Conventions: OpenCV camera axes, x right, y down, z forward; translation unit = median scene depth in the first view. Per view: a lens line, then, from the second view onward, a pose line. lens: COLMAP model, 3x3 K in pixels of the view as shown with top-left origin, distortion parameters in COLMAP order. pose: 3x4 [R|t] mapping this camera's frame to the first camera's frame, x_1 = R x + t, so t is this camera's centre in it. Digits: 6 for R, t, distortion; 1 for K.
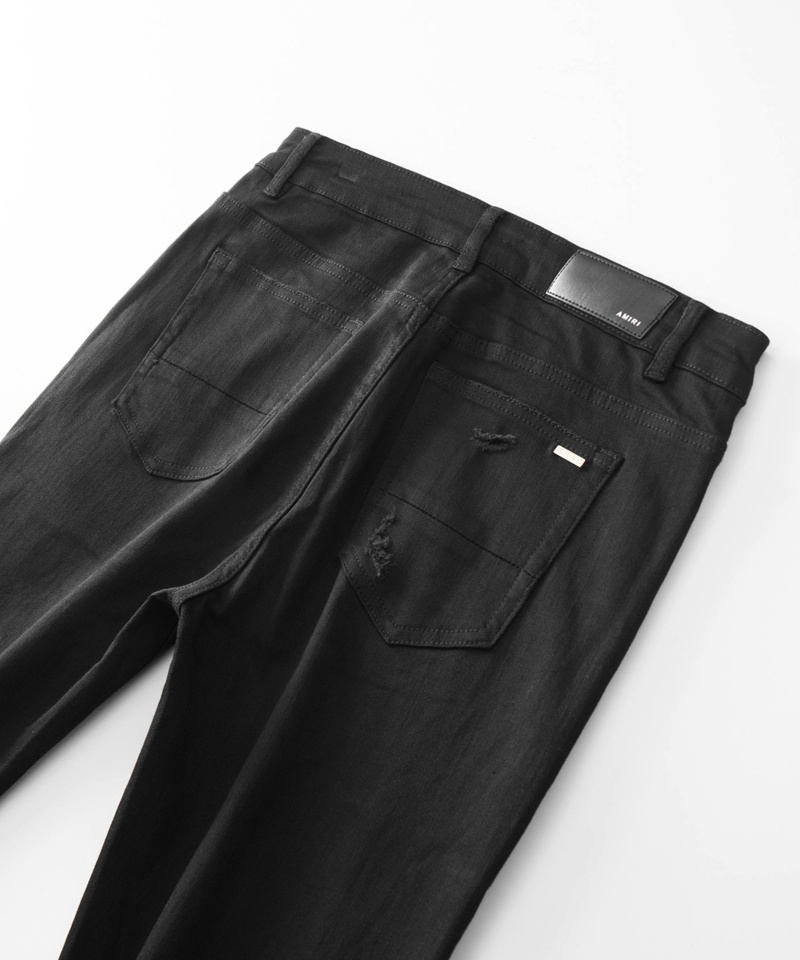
lens RADIAL K [[1006.5, 0, 400.0], [0, 1006.5, 480.0], [0, 0, 1]] dist [0.013475, 0.000829]
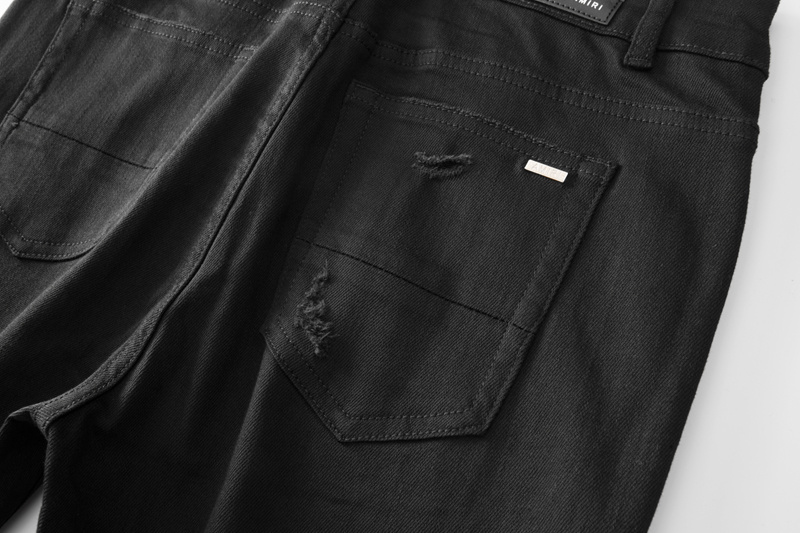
lens RADIAL K [[790.4, 0, 452.0], [0, 790.4, 268.4], [0, 0, 1]] dist [-0.076338, 0.097308]
pose [[0.977843, -0.111336, 0.177278, -0.019200], [0.105698, 0.993554, 0.040965, 0.017650], [-0.180696, -0.021319, 0.983308, 0.385134]]
